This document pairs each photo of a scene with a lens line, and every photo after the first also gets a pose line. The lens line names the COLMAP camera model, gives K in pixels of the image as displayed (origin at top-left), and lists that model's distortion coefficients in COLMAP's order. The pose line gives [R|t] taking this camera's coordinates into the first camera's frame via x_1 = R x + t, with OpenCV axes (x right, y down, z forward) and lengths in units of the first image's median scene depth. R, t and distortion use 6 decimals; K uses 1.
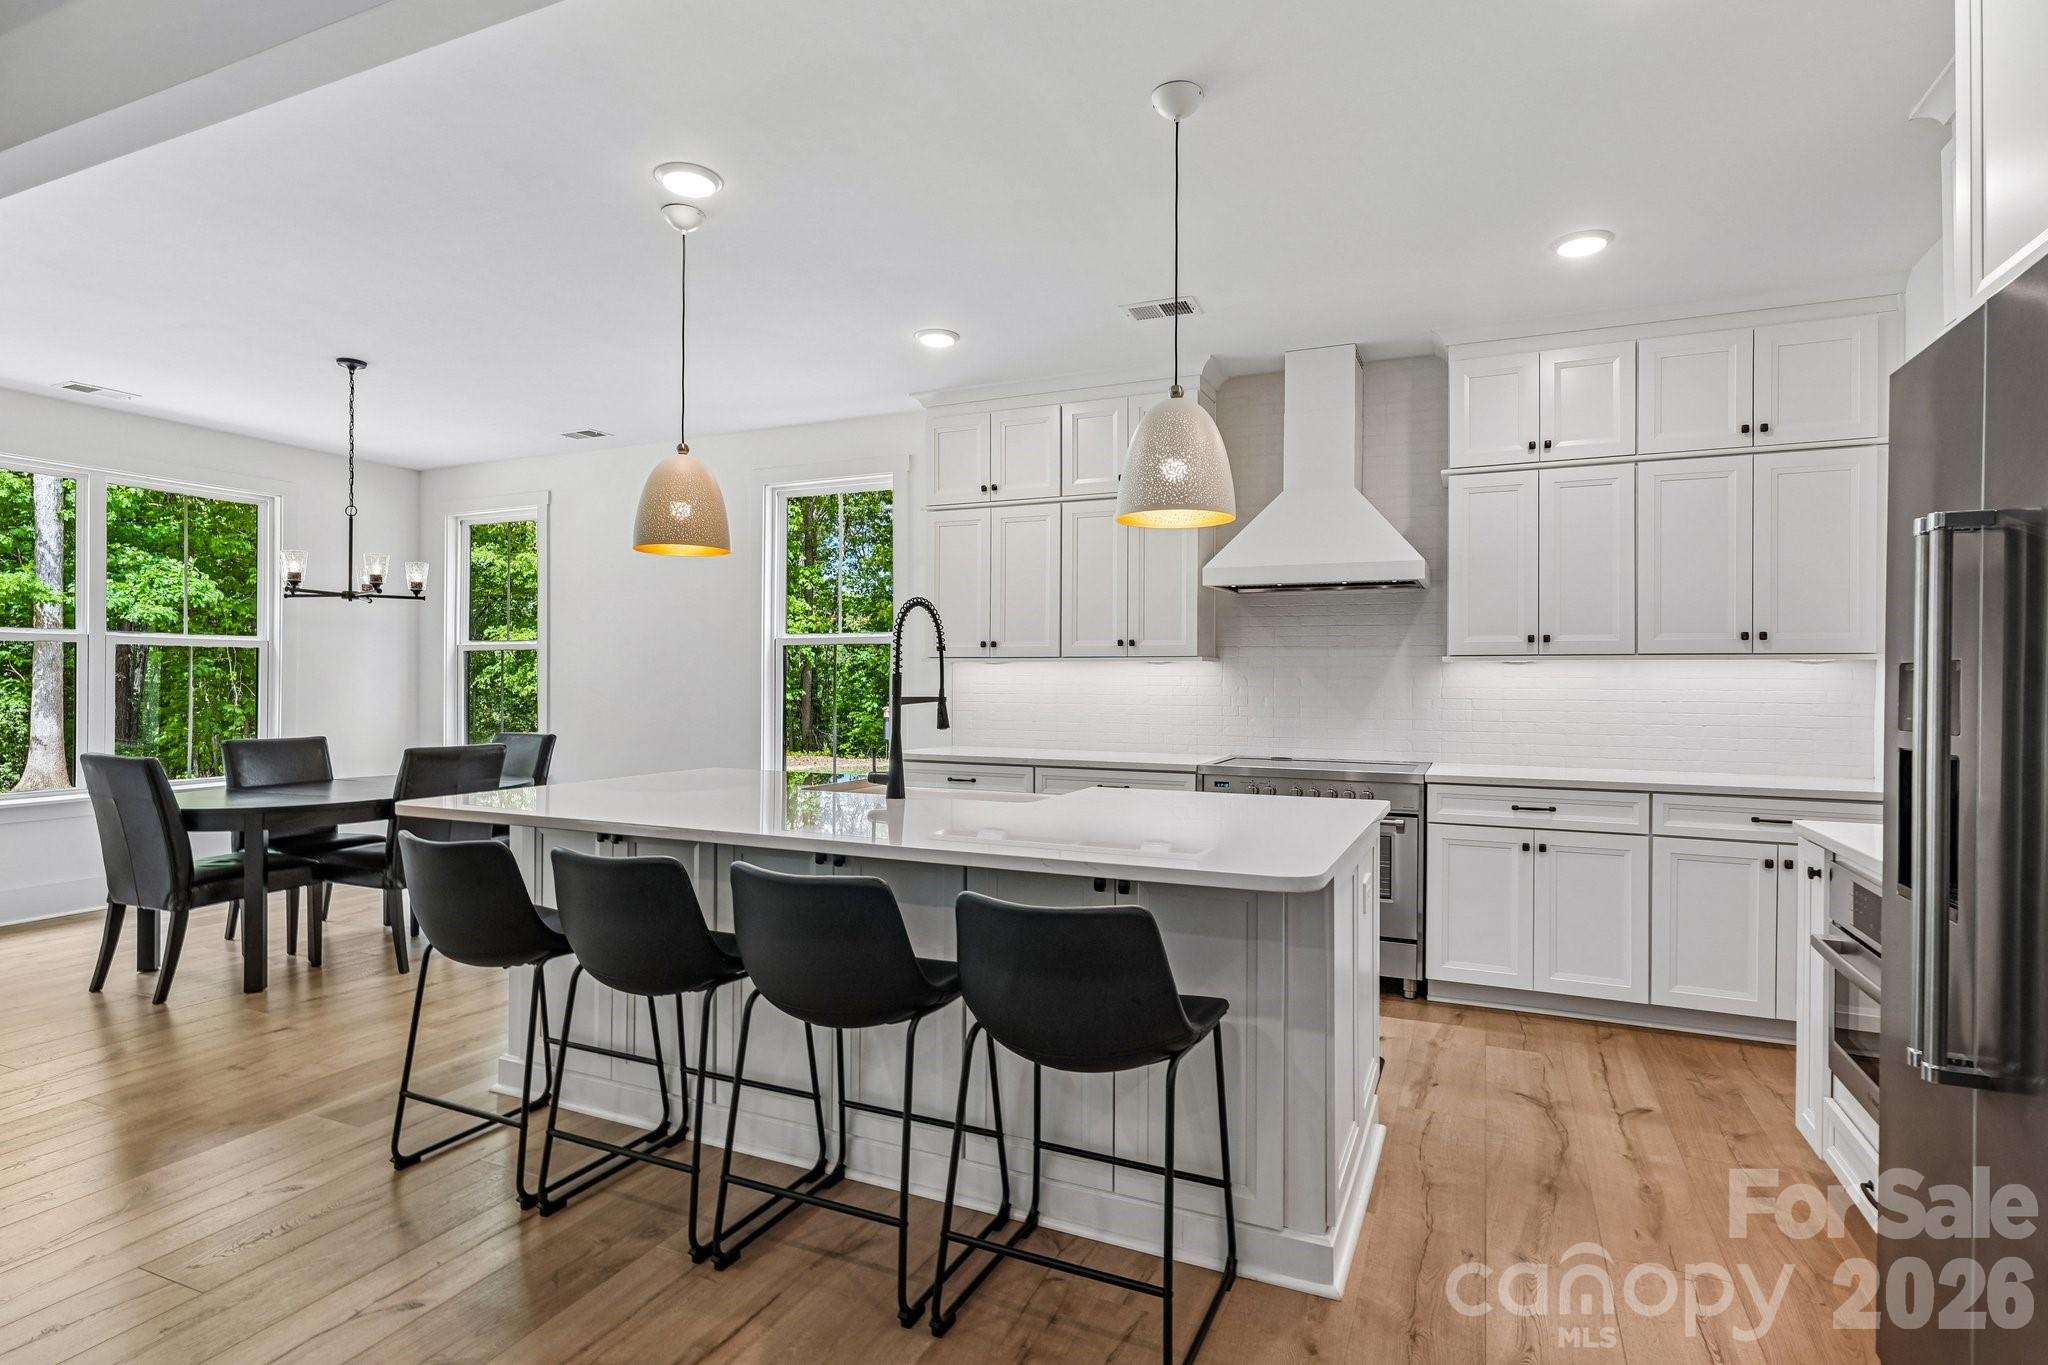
lens RADIAL K [[1024.5, 0, 1024.6], [0, 1024.5, 675.8], [0, 0, 1]] dist [-0.000979, -0.000238]
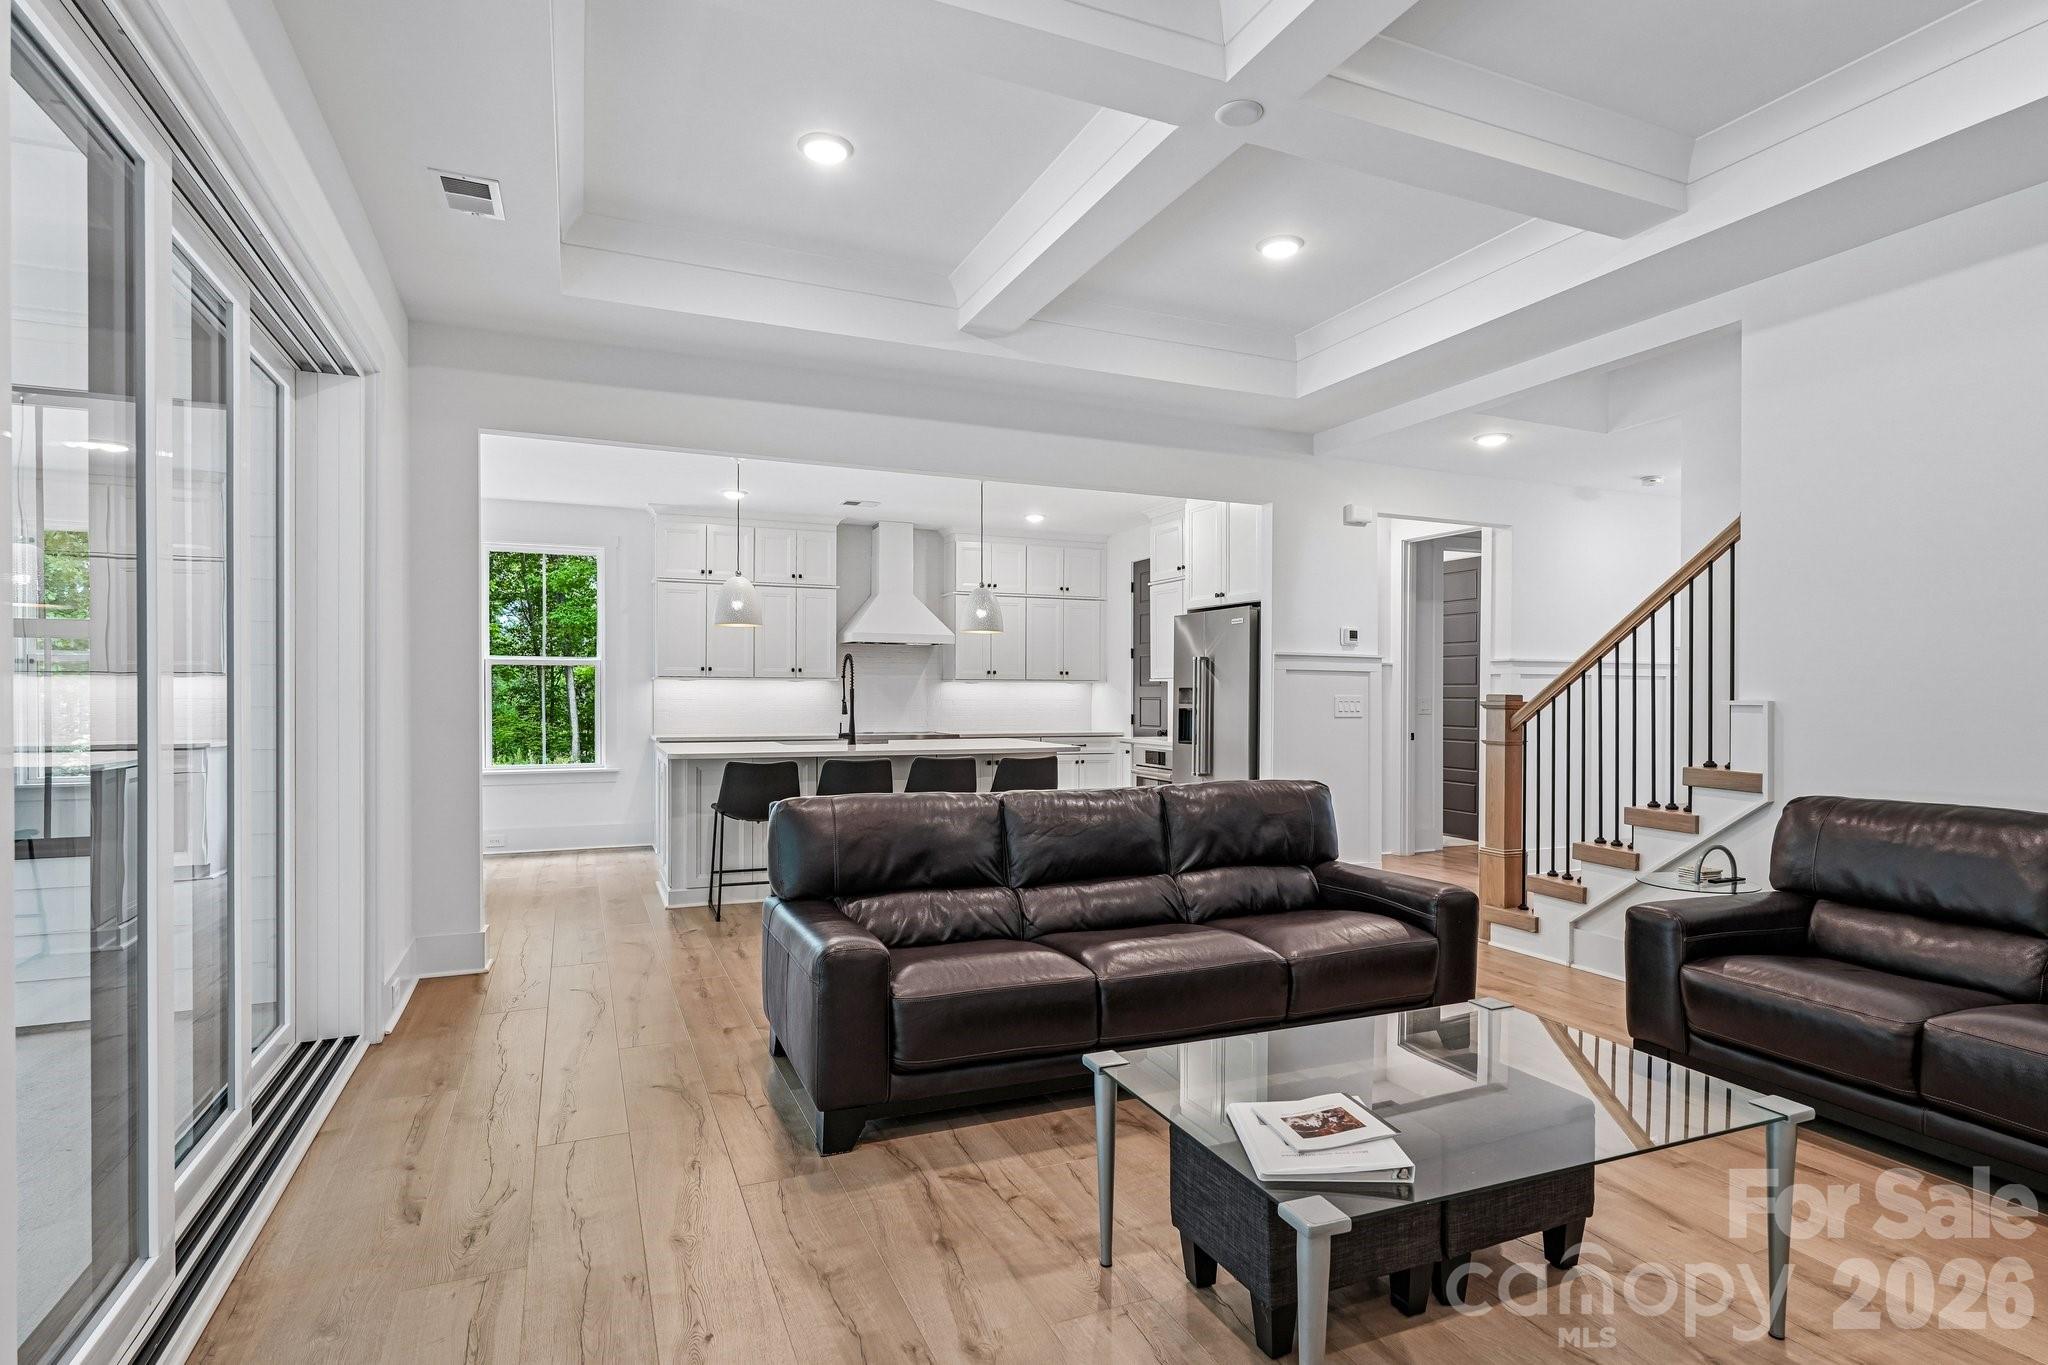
lens RADIAL K [[1039.7, 0, 1025.6], [0, 1039.7, 712.3], [0, 0, 1]] dist [0.000111, 0.000825]
pose [[0.678166, -0.008070, 0.734865, -0.973140], [0.000498, 0.999945, 0.010521, 0.022763], [-0.734909, -0.006769, 0.678132, -0.510948]]
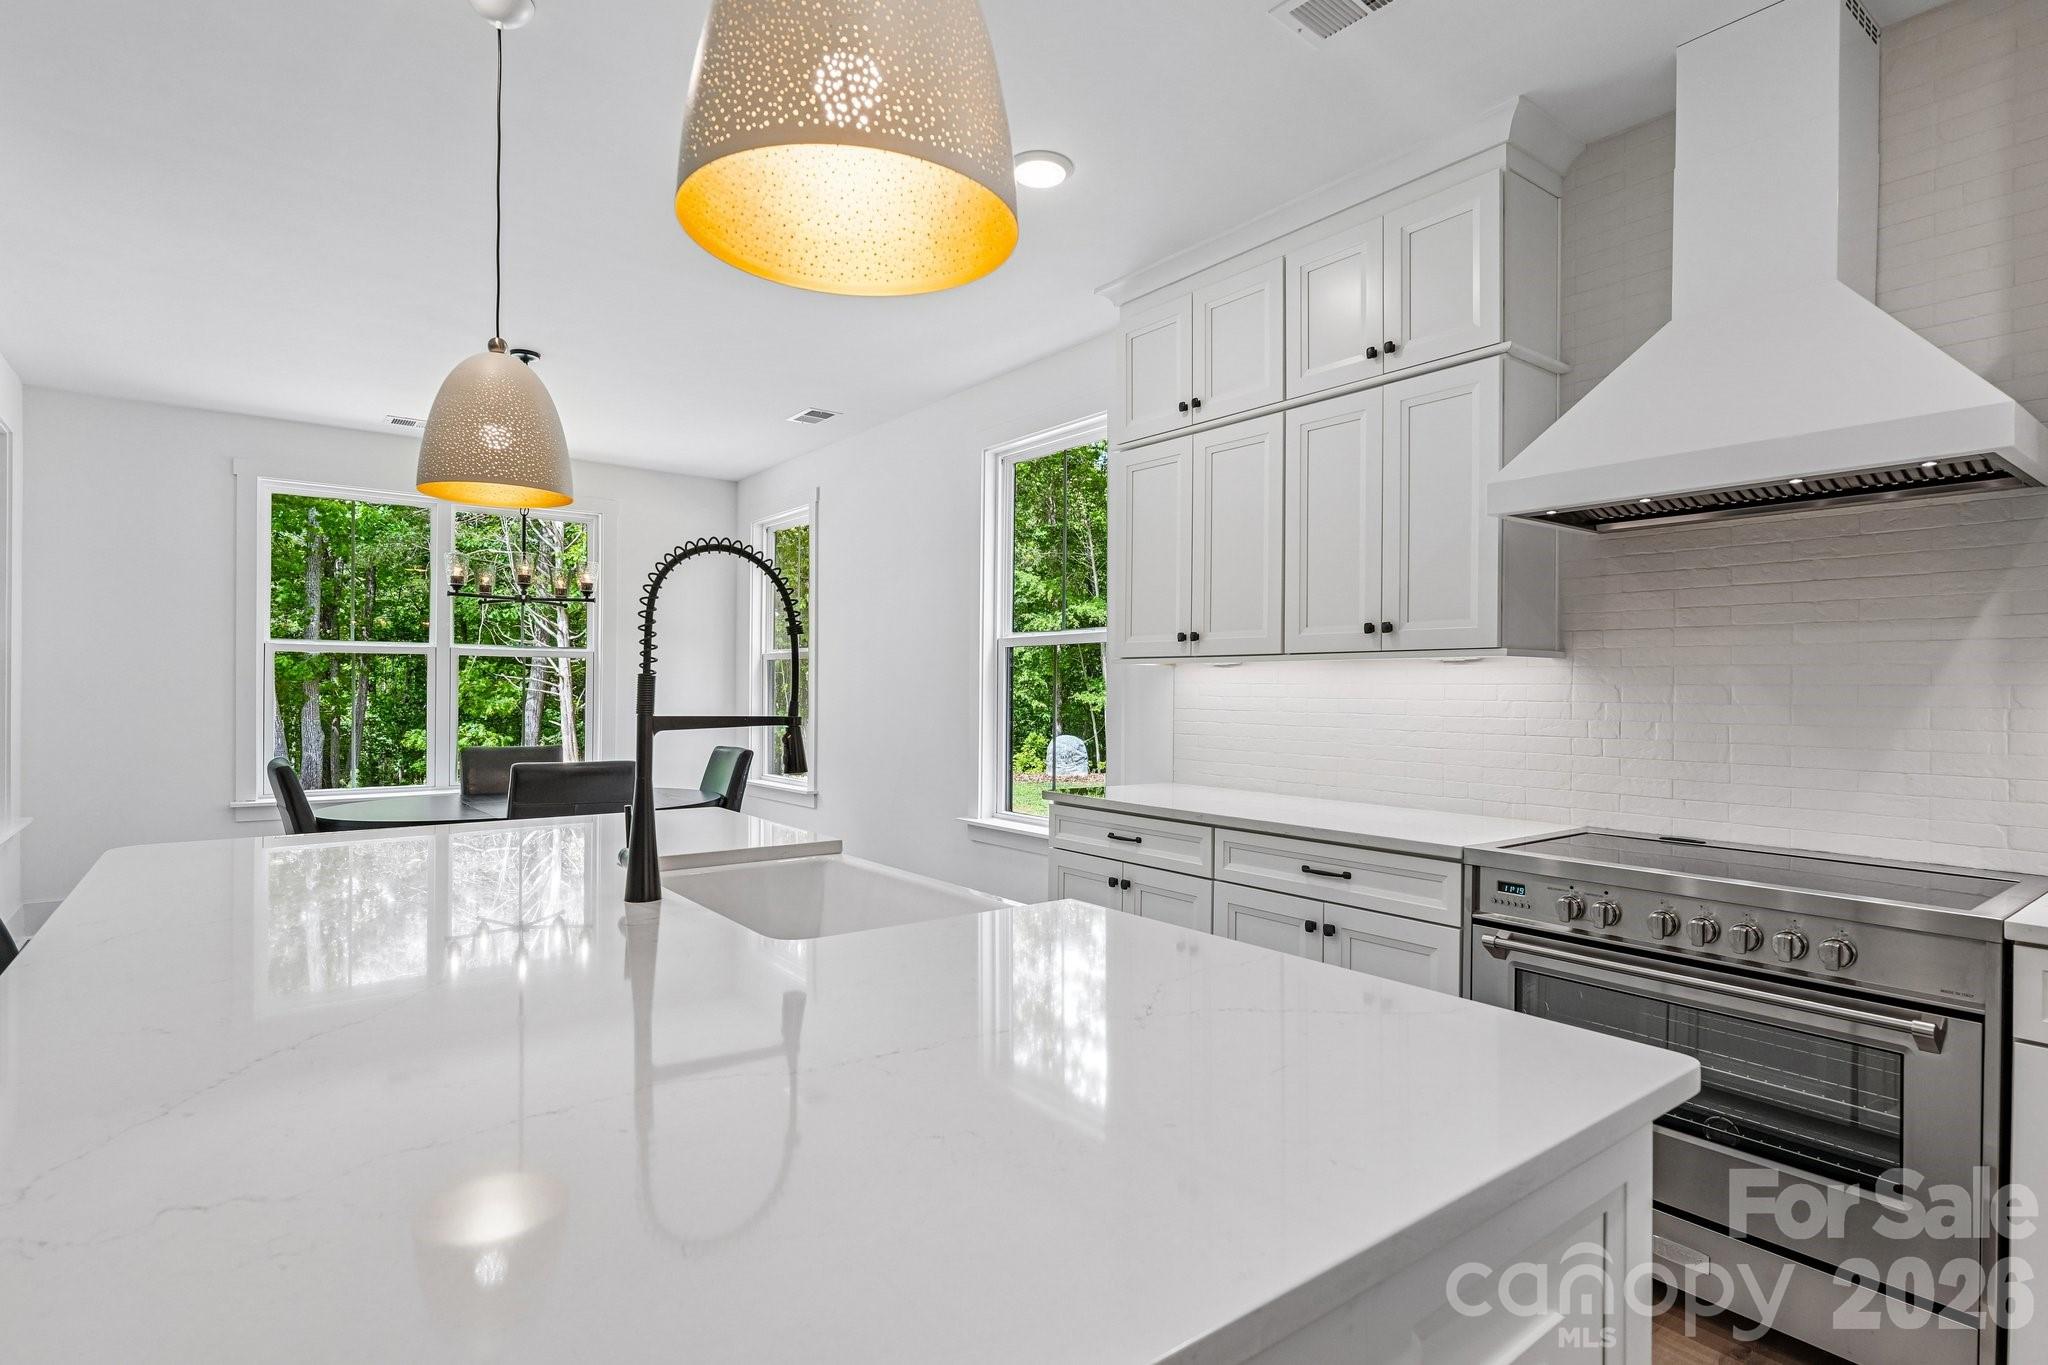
lens RADIAL K [[1022.4, 0, 1027.3], [0, 1022.4, 693.6], [0, 0, 1]] dist [0.003678, 0.000130]
pose [[0.888532, 0.003081, -0.458805, 0.196717], [-0.001269, 0.999990, 0.004258, 0.003979], [0.458814, -0.003201, 0.888527, 0.387135]]
